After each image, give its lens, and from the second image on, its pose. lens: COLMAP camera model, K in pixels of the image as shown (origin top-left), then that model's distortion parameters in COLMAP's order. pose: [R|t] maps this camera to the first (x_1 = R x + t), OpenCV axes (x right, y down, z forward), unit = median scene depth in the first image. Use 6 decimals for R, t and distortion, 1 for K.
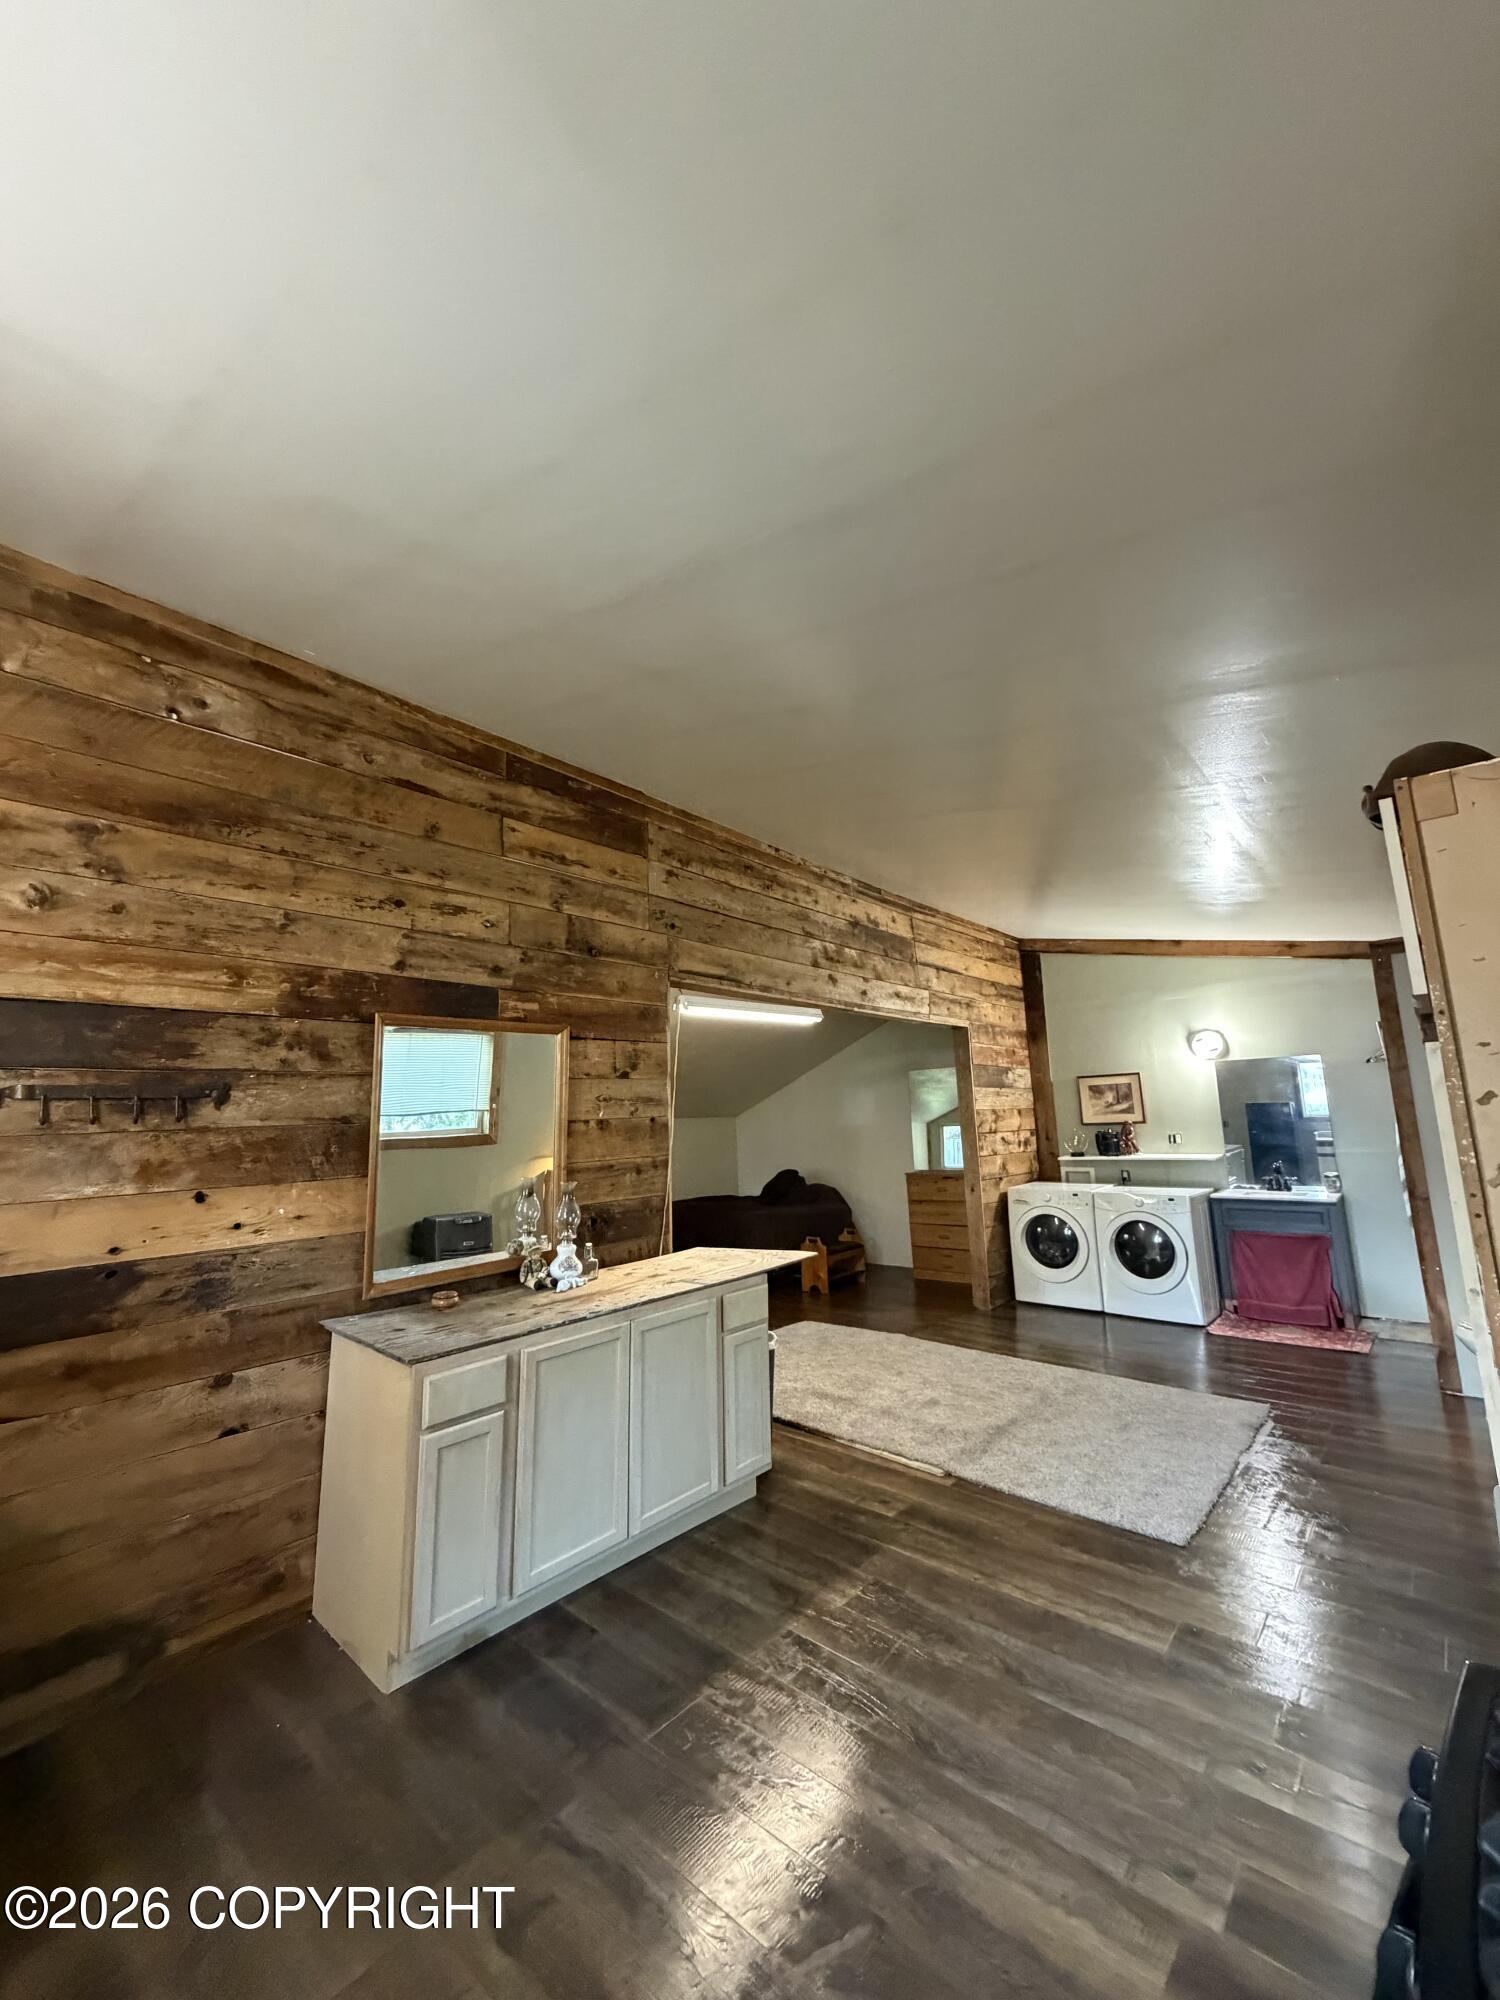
lens RADIAL K [[796.5, 0, 747.8], [0, 796.5, 992.0], [0, 0, 1]] dist [0.000062, -0.000140]
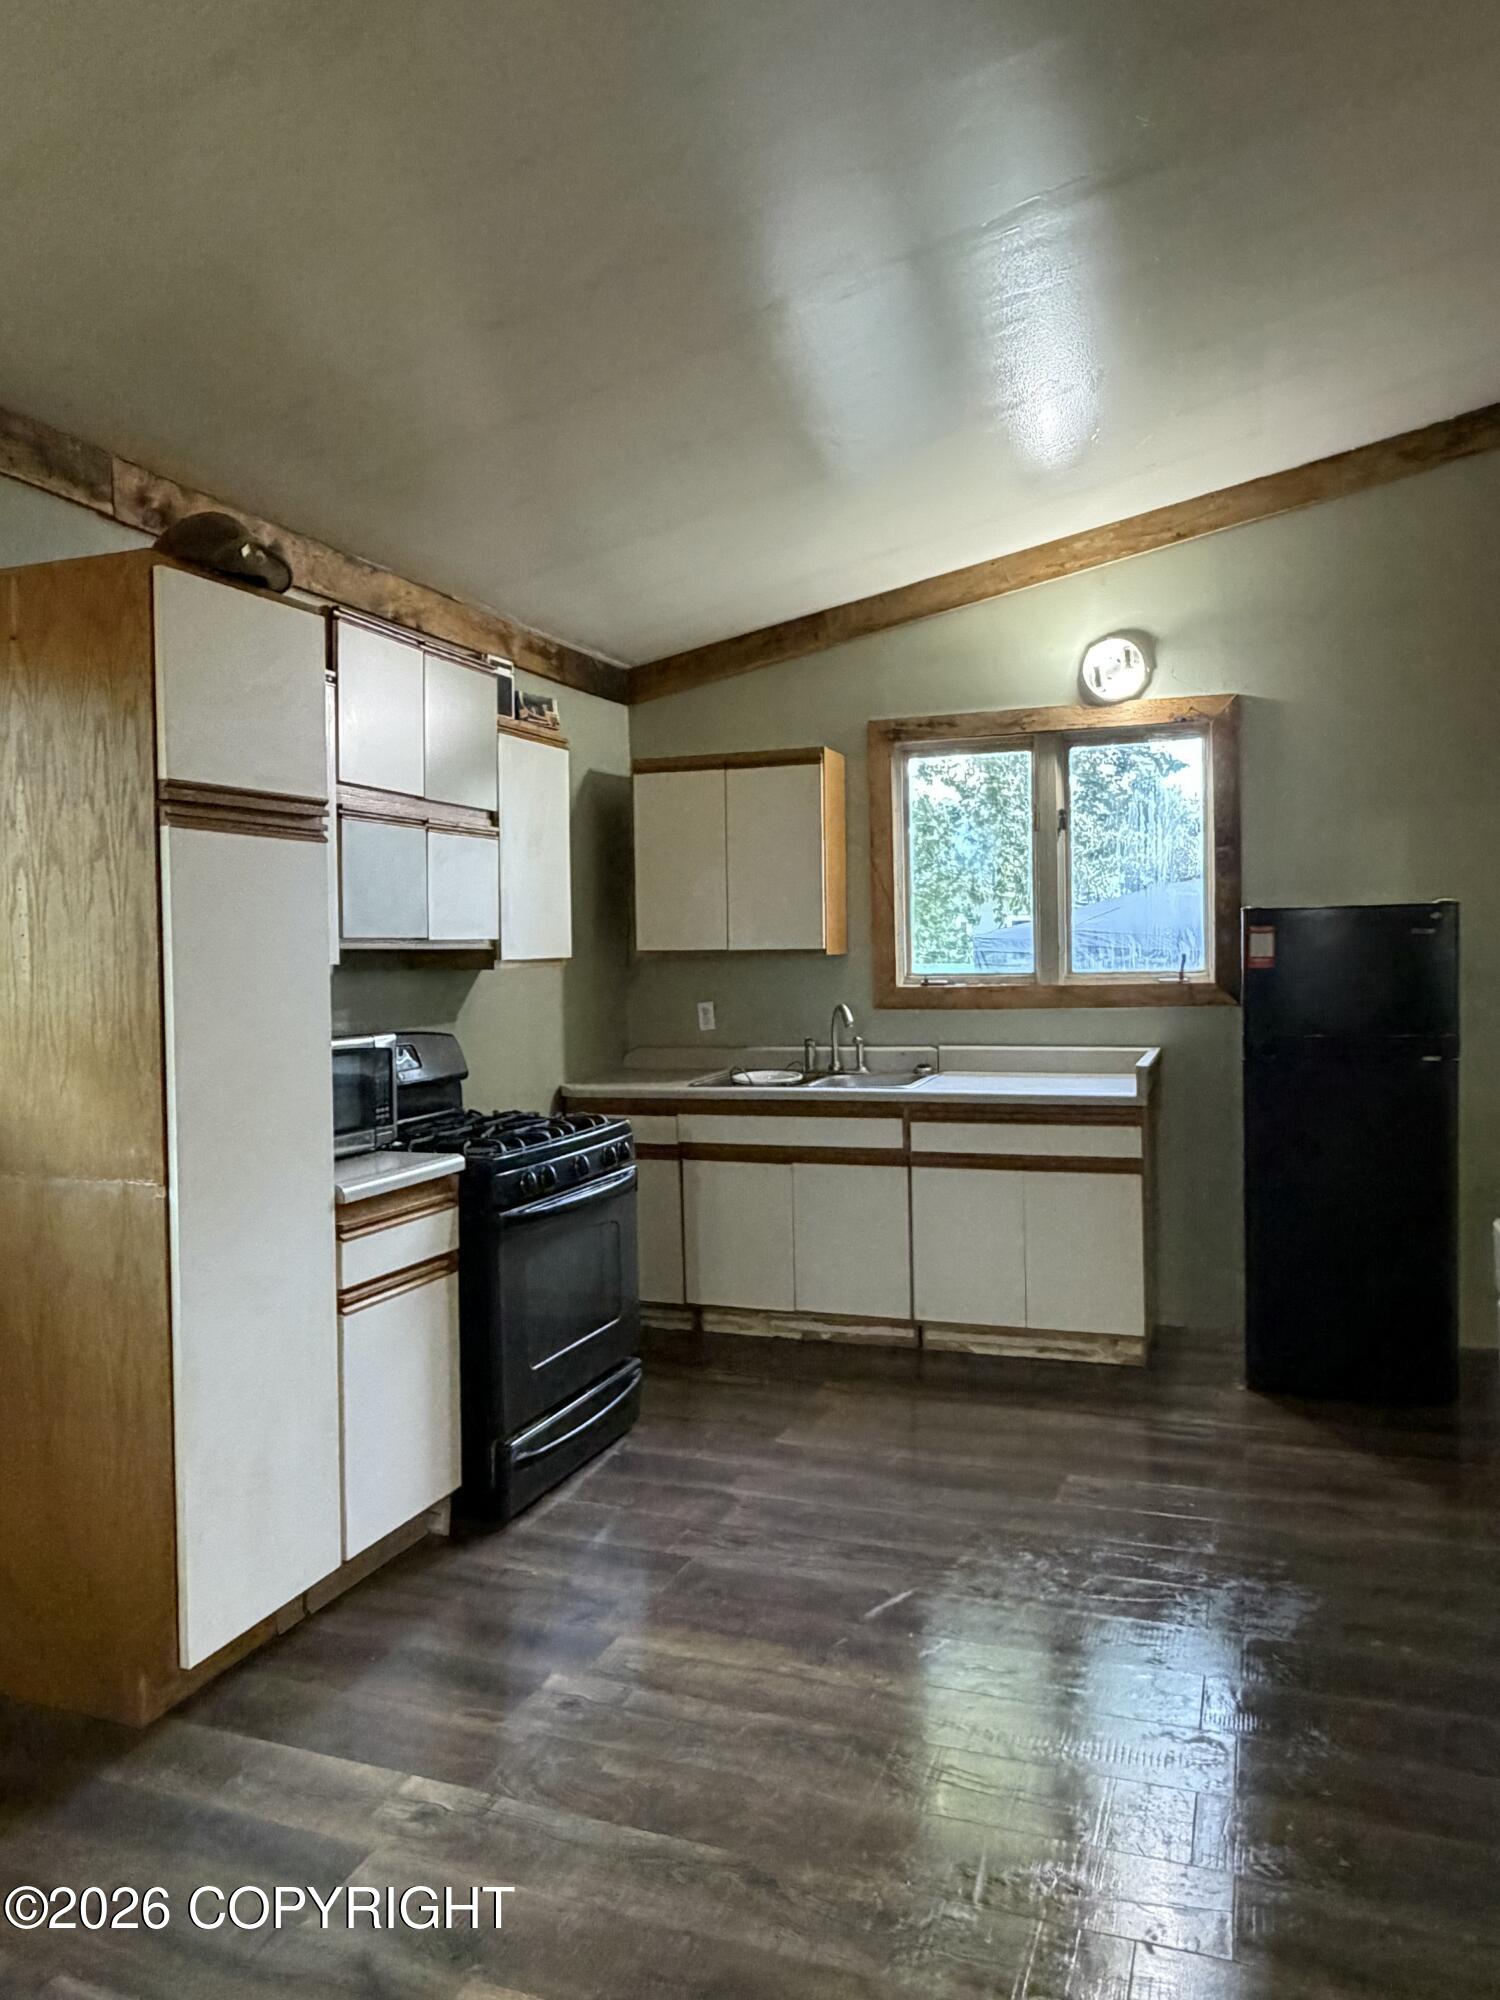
lens RADIAL K [[1383.1, 0, 737.9], [0, 1383.1, 1000.1], [0, 0, 1]] dist [0.000984, 0.000844]
pose [[-0.936102, 0.060678, -0.346456, 0.498398], [0.098059, 0.990975, -0.091390, 0.265936], [0.337784, -0.119523, -0.933604, 1.519445]]
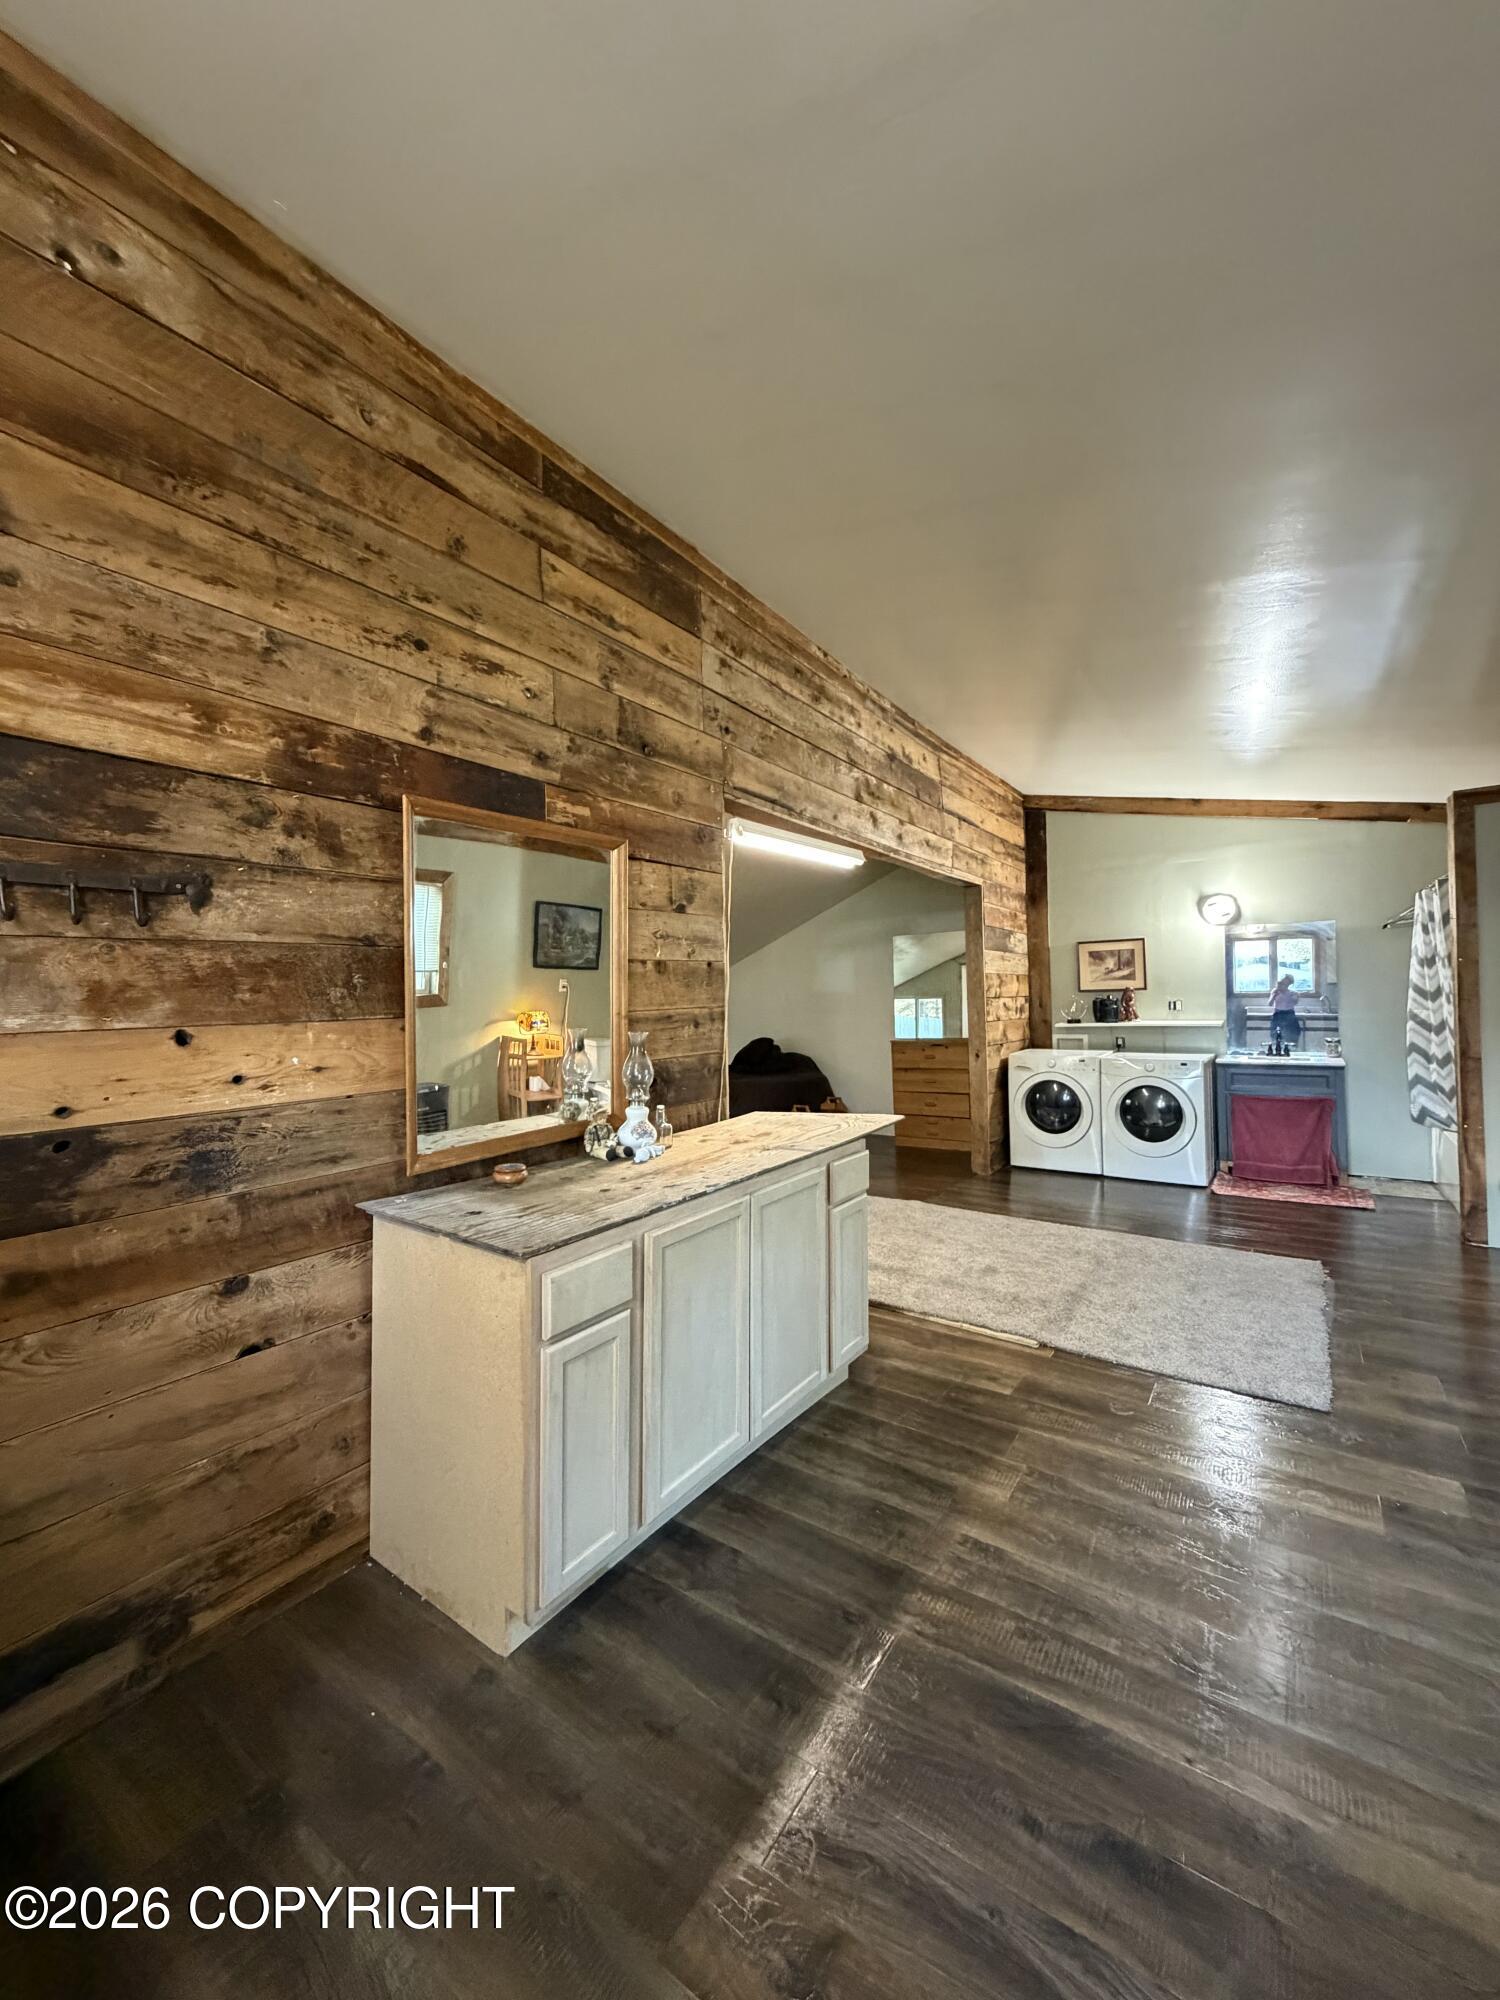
lens RADIAL K [[796.5, 0, 747.7], [0, 796.5, 992.7], [0, 0, 1]] dist [0.000062, -0.000140]
pose [[0.992853, 0.009881, 0.118932, -0.242824], [-0.027589, 0.988575, 0.148183, 0.088283], [-0.116109, -0.150406, 0.981783, 0.232312]]
